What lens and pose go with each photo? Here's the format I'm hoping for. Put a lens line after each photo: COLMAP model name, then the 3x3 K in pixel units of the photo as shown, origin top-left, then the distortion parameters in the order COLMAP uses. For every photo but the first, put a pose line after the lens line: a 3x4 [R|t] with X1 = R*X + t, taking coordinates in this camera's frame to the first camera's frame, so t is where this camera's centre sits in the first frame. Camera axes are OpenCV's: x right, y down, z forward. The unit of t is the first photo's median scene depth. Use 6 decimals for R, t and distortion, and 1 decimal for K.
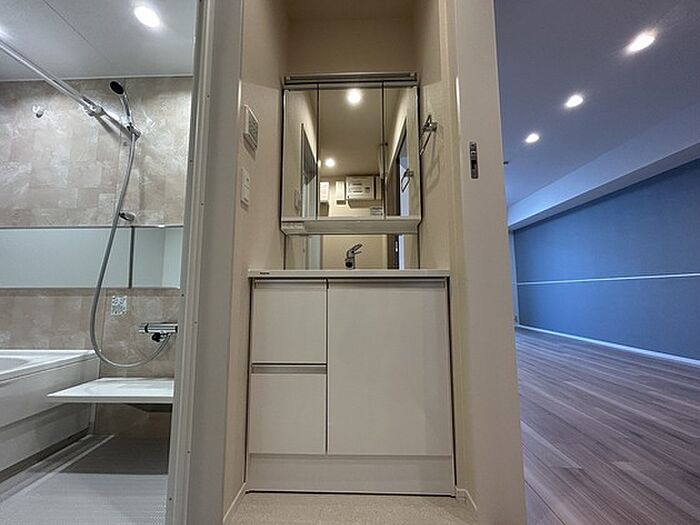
lens RADIAL K [[281.7, 0, 350.0], [0, 281.7, 262.5], [0, 0, 1]] dist [-0.000895, -0.000047]
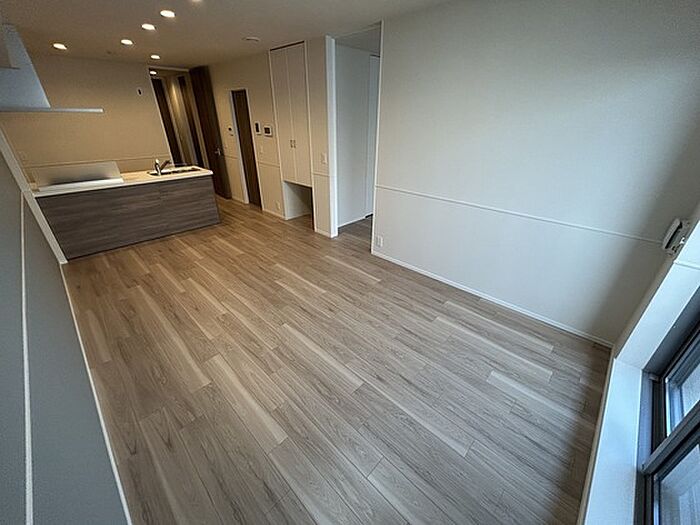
lens RADIAL K [[281.7, 0, 350.0], [0, 281.7, 262.5], [0, 0, 1]] dist [-0.000895, -0.000047]
pose [[-0.671870, 0.341720, -0.657128, 2.349281], [0.076647, 0.914524, 0.397205, -0.208946], [0.736692, 0.216503, -0.640633, 4.106667]]
